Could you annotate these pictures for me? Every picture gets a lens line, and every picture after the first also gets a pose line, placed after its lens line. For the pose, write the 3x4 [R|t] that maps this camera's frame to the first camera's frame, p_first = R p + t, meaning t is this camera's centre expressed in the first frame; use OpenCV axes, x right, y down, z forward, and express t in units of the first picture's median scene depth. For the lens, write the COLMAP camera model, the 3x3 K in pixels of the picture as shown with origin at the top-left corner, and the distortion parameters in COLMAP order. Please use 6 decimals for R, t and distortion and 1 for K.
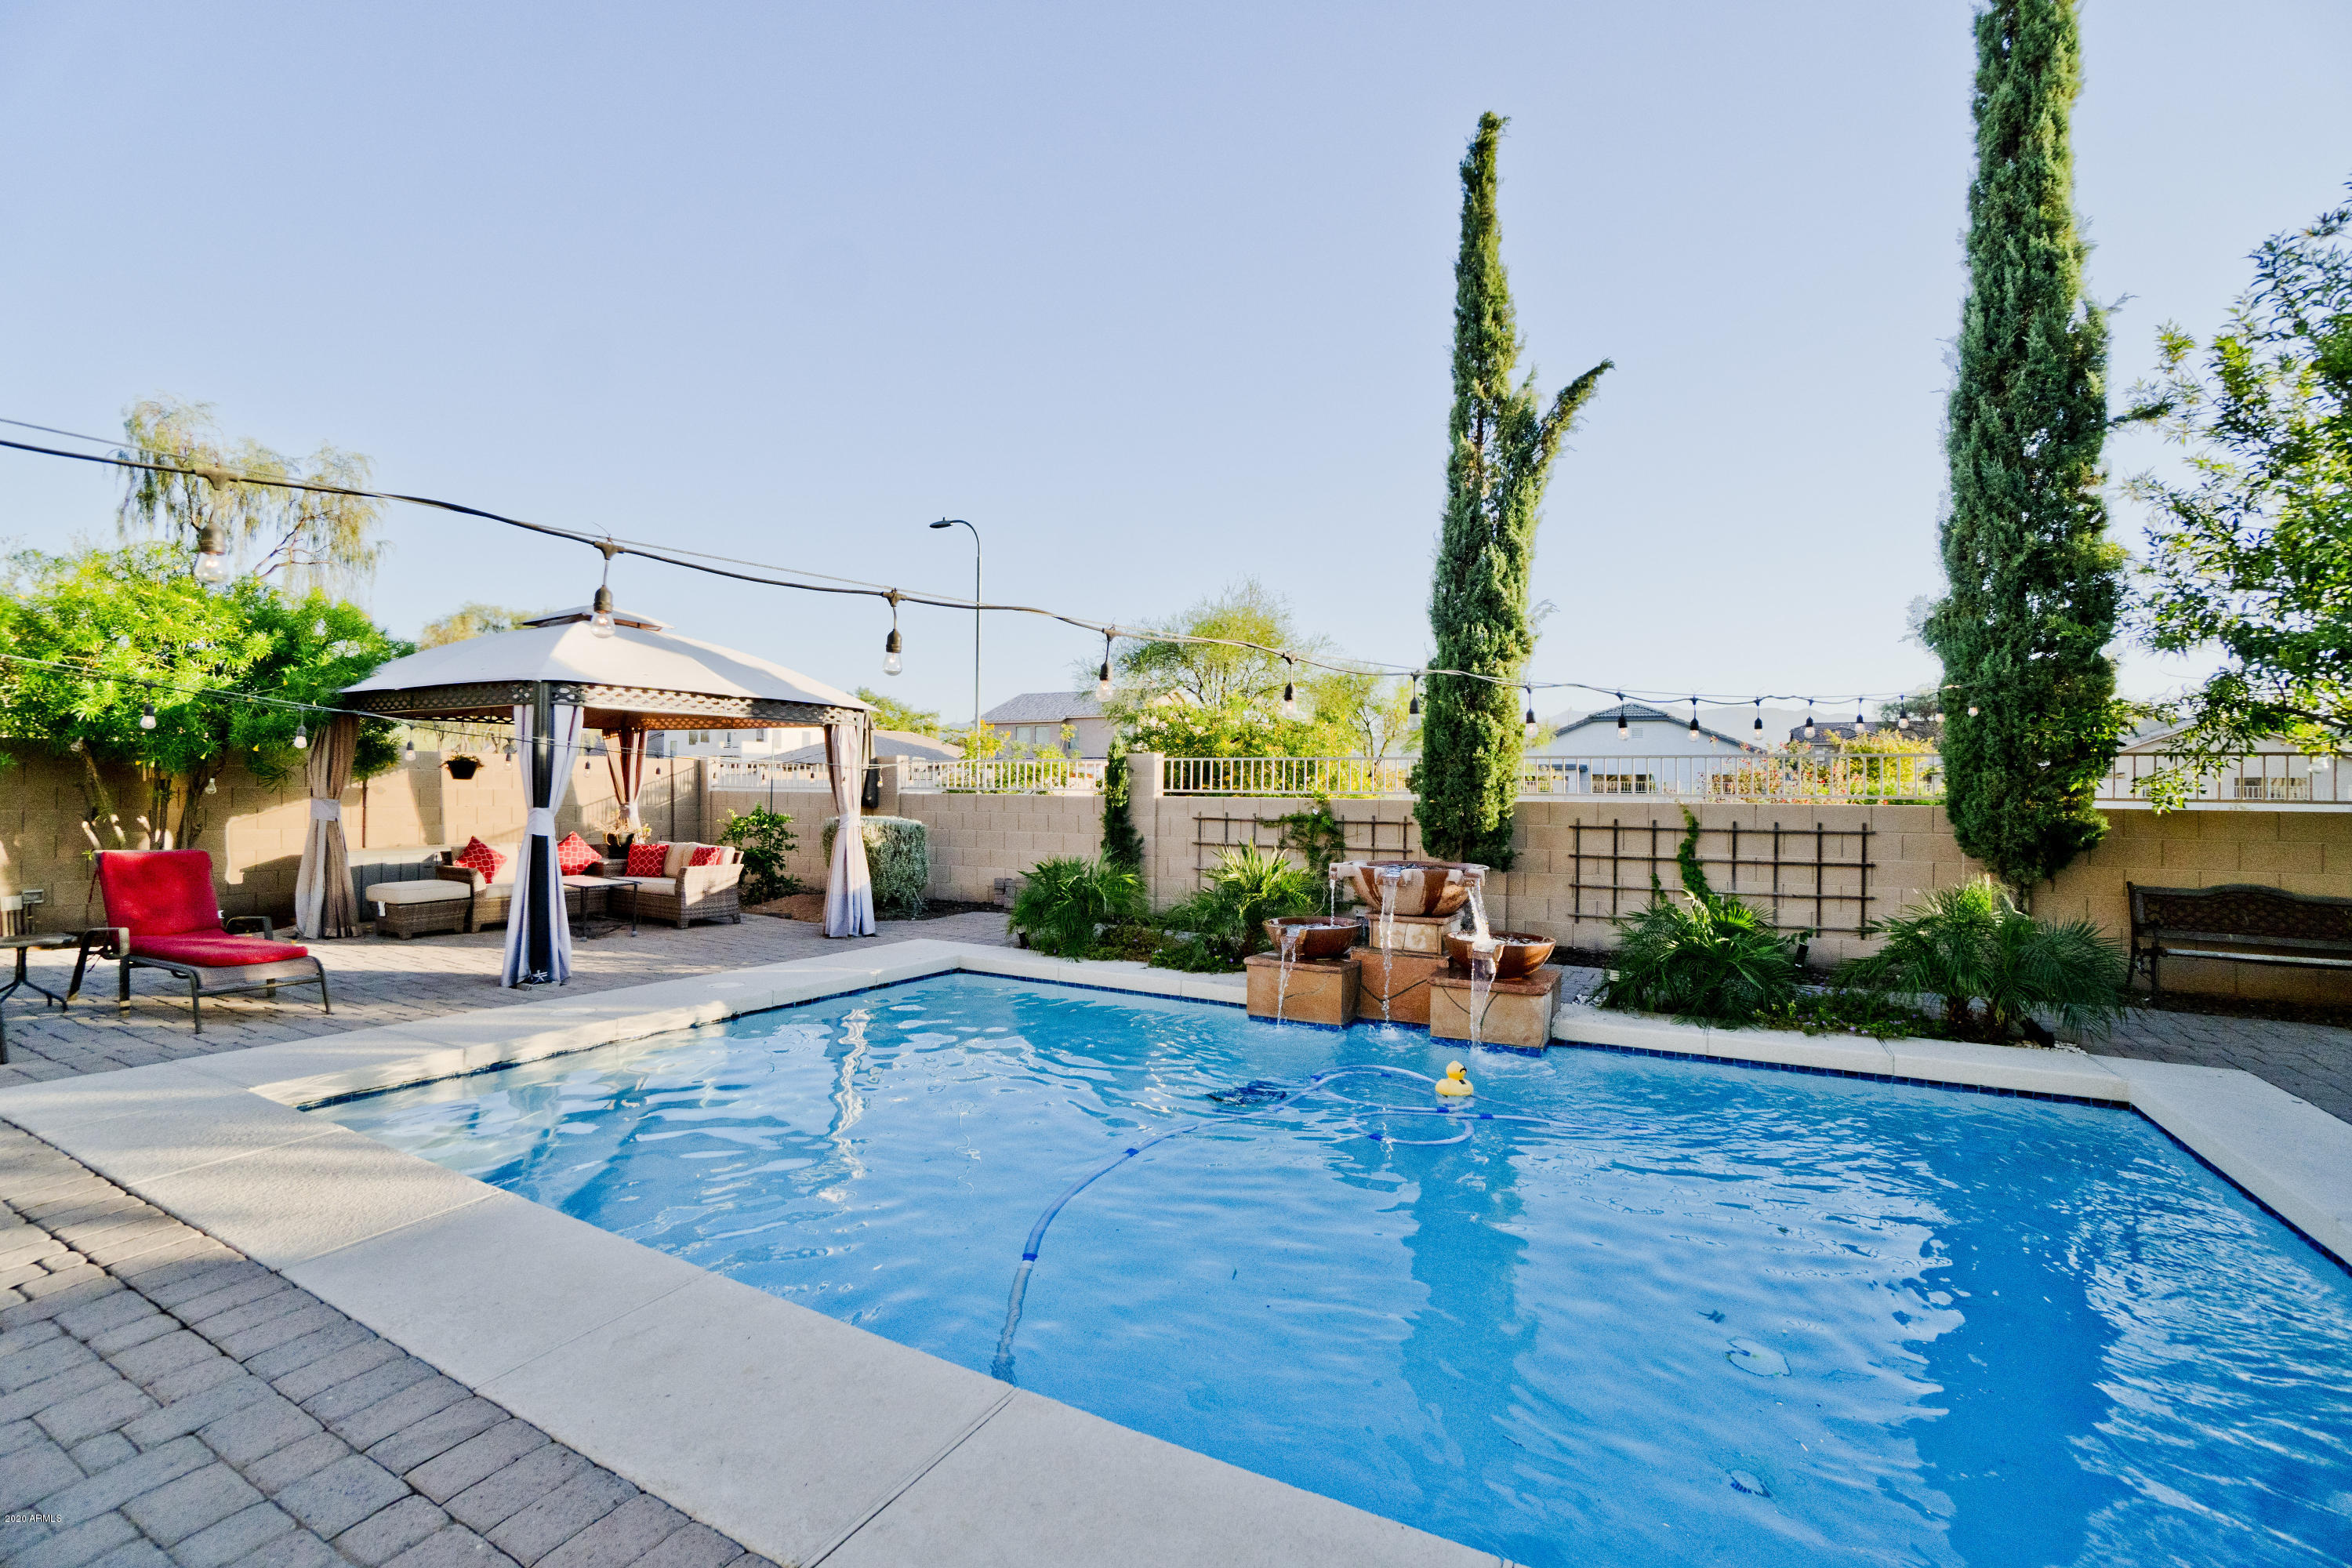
lens RADIAL K [[1032.4, 0, 1167.0], [0, 1032.4, 779.2], [0, 0, 1]] dist [-0.054169, 0.013294]
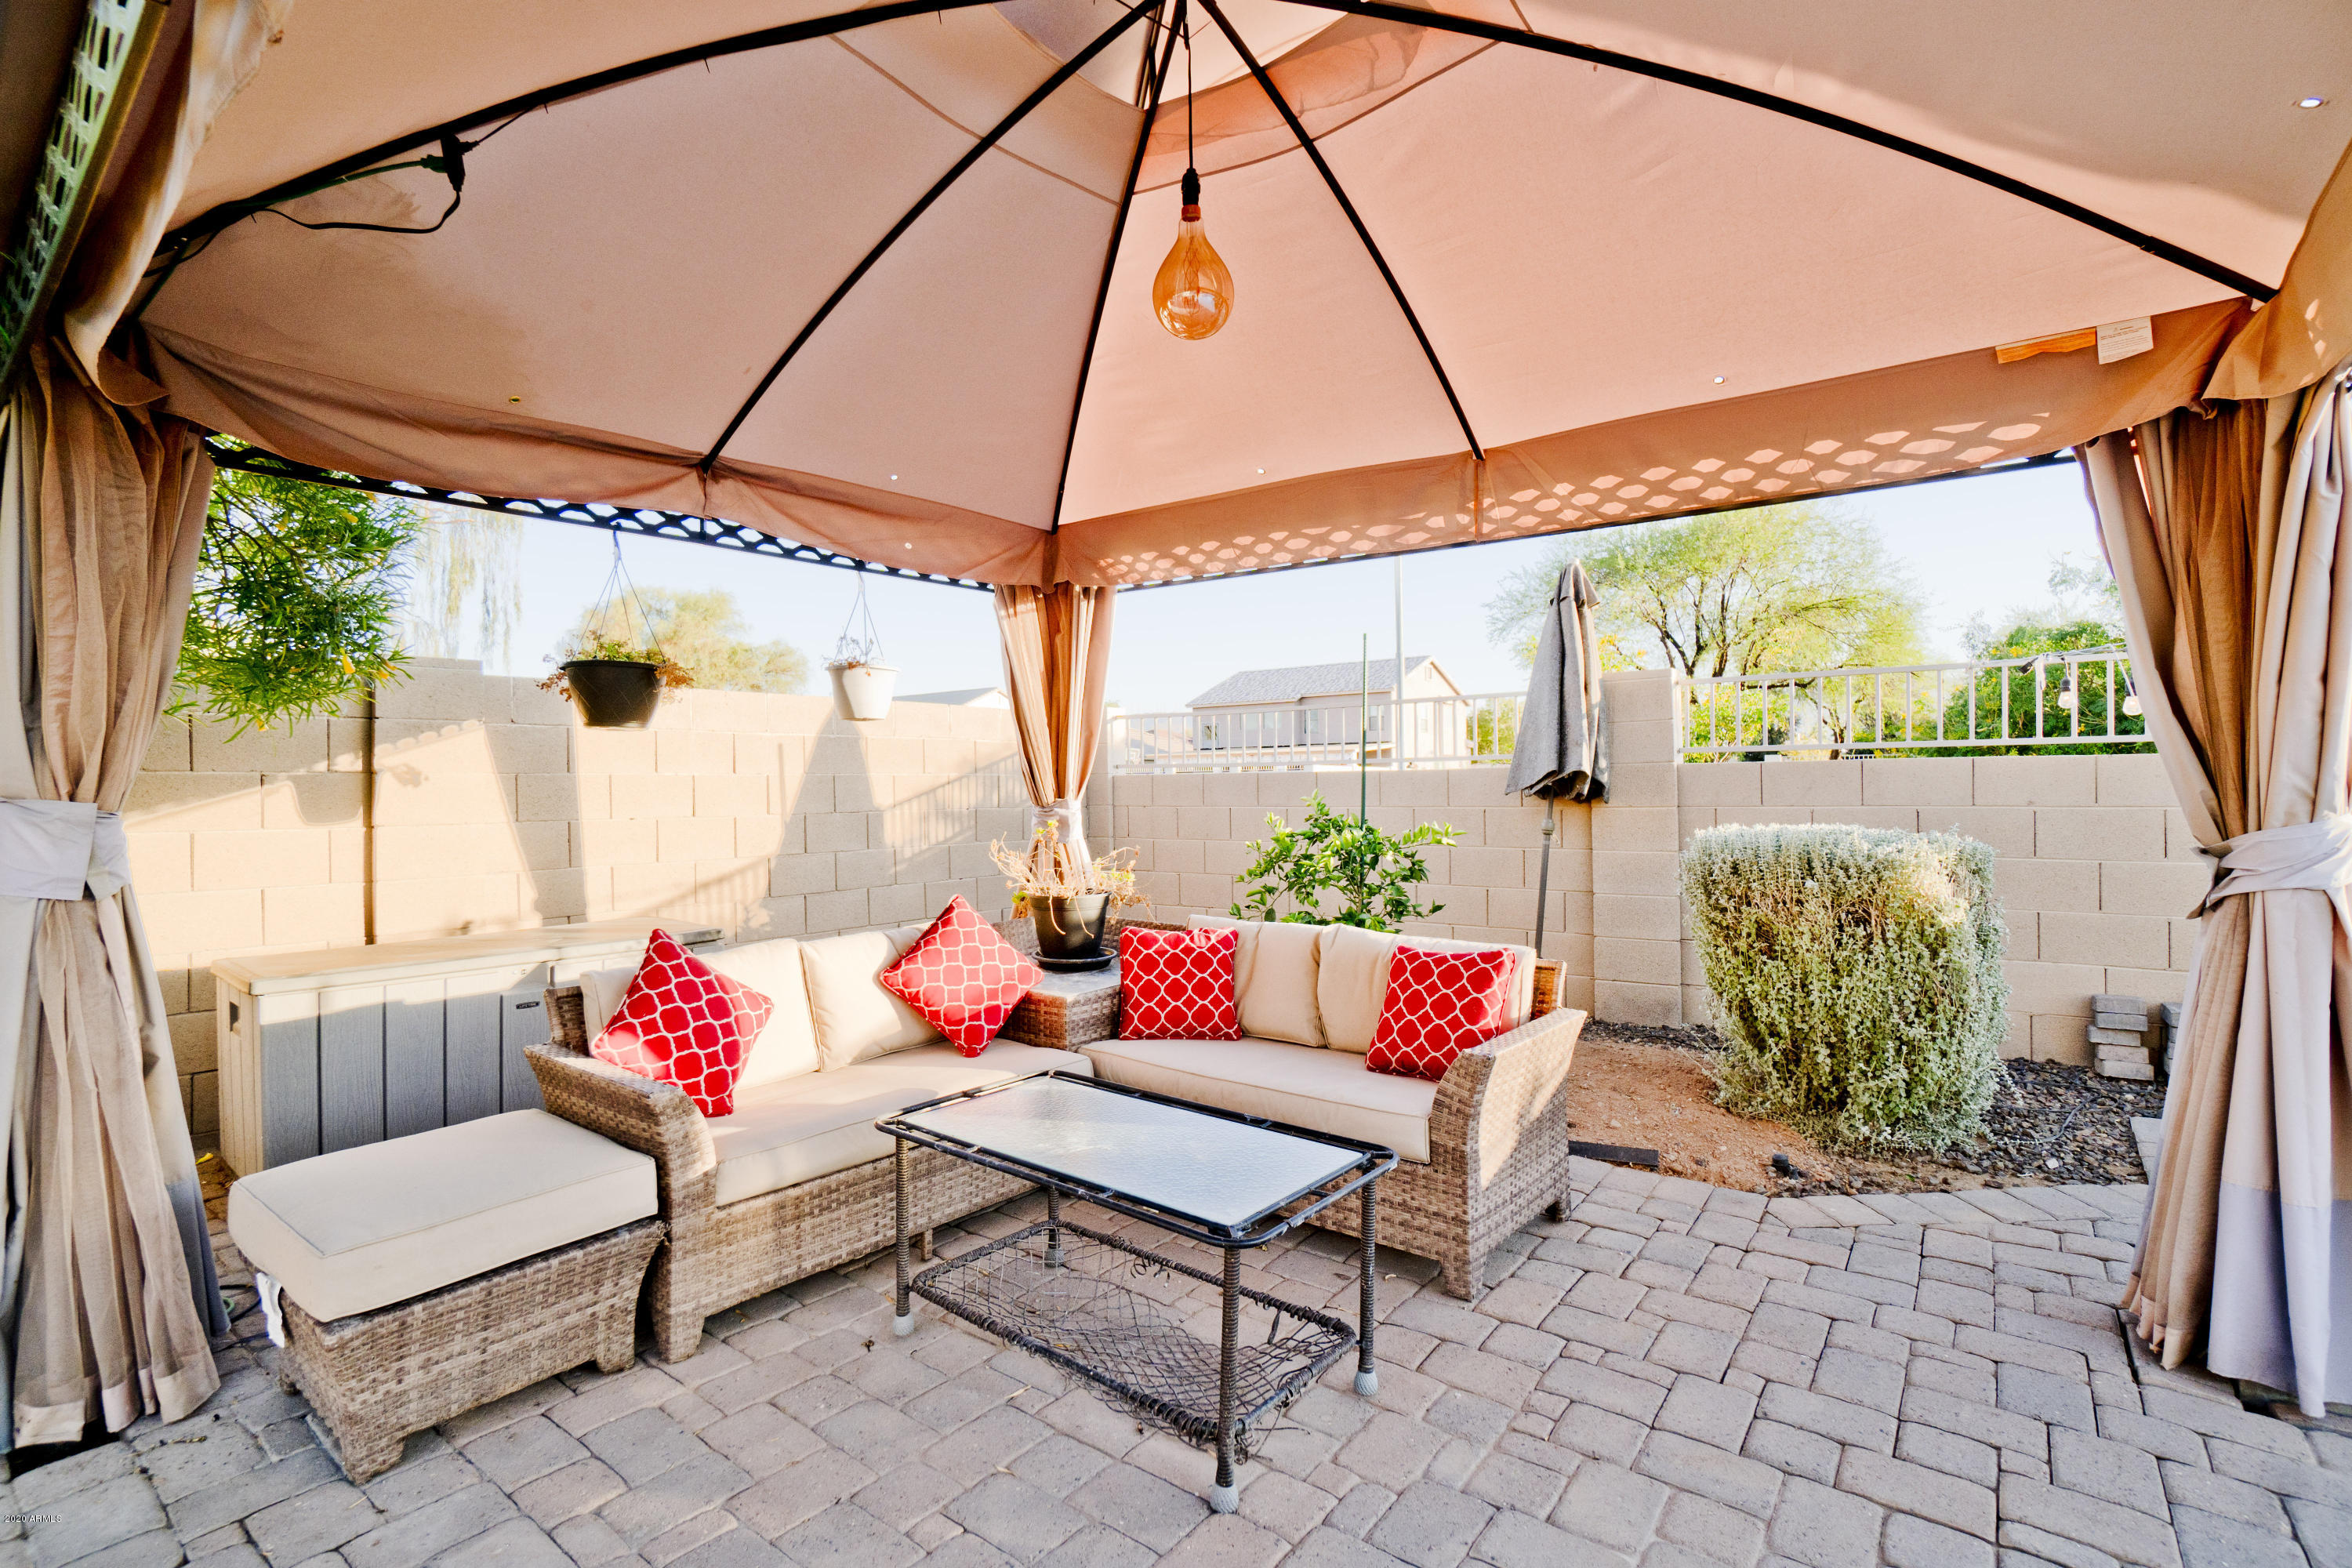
lens RADIAL K [[1092.0, 0, 1160.6], [0, 1092.0, 779.8], [0, 0, 1]] dist [-0.033790, 0.001267]
pose [[0.988024, -0.021398, -0.152809, -0.522039], [0.022079, 0.999752, 0.002760, 0.019431], [0.152712, -0.006101, 0.988252, 0.751779]]
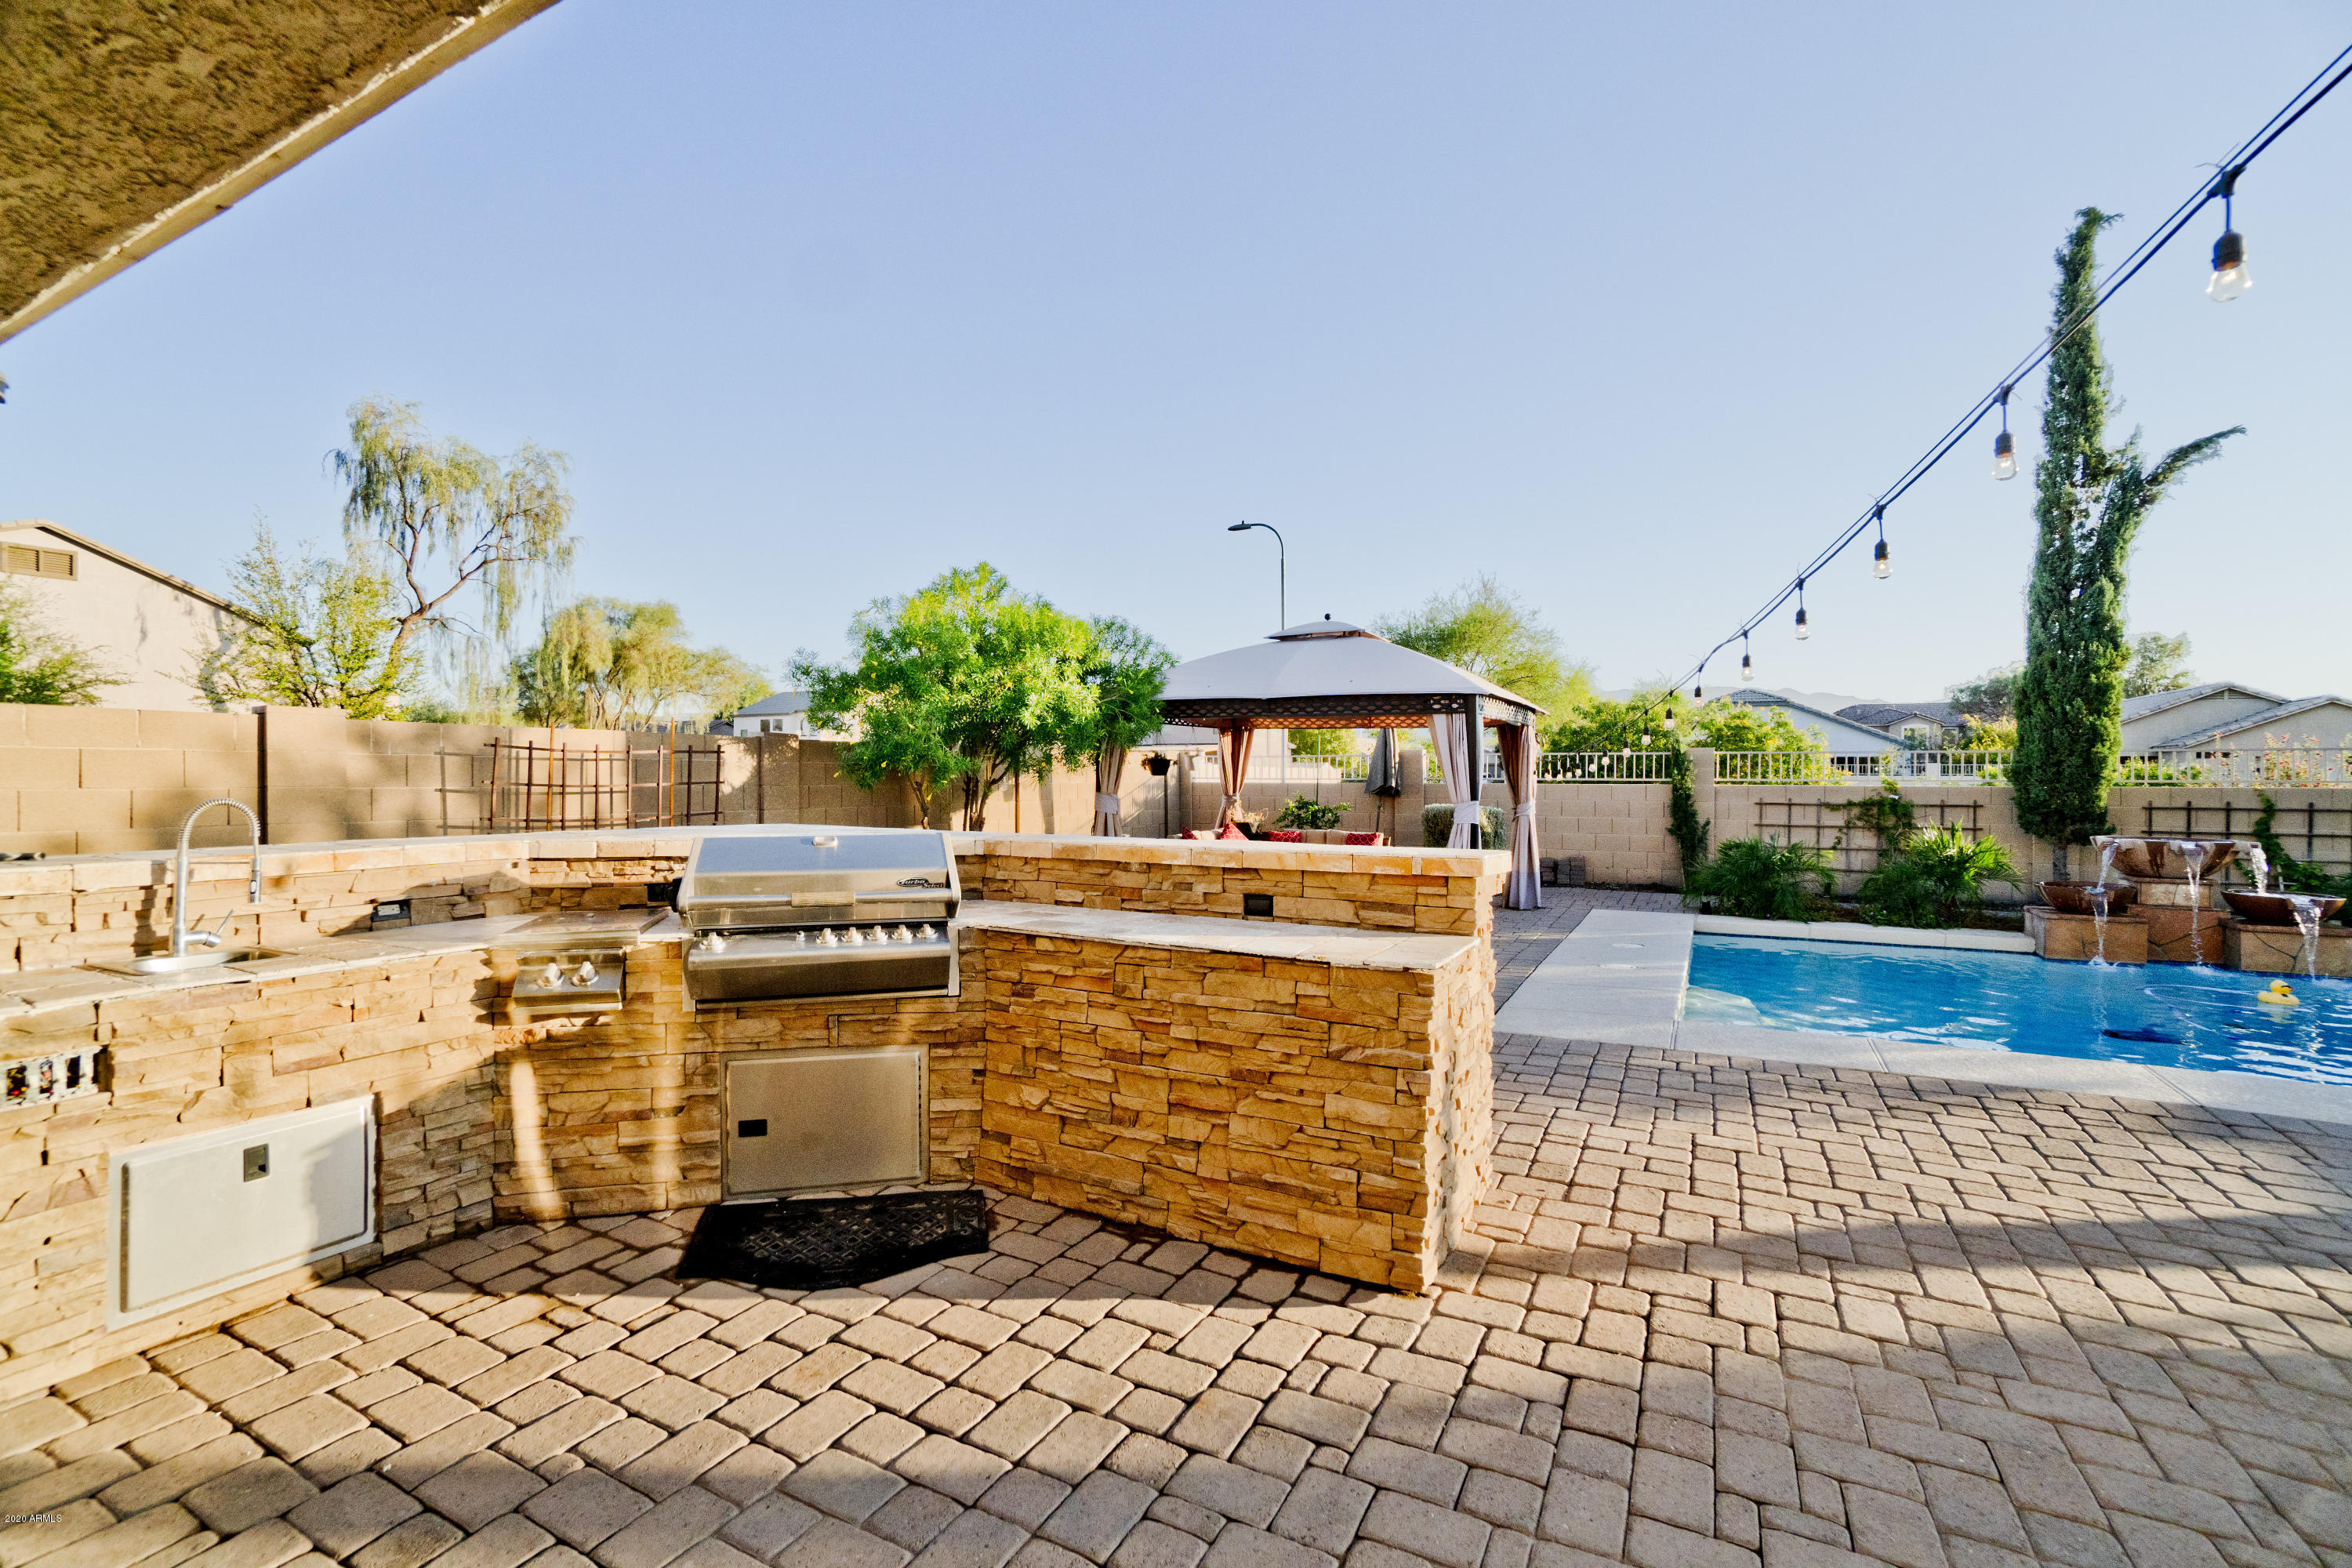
lens RADIAL K [[1032.4, 0, 1158.3], [0, 1032.4, 775.5], [0, 0, 1]] dist [-0.054169, 0.013294]
pose [[0.999898, -0.007080, 0.012425, -0.750094], [0.006927, 0.999900, 0.012330, -0.013962], [-0.012511, -0.012243, 0.999847, -0.149940]]
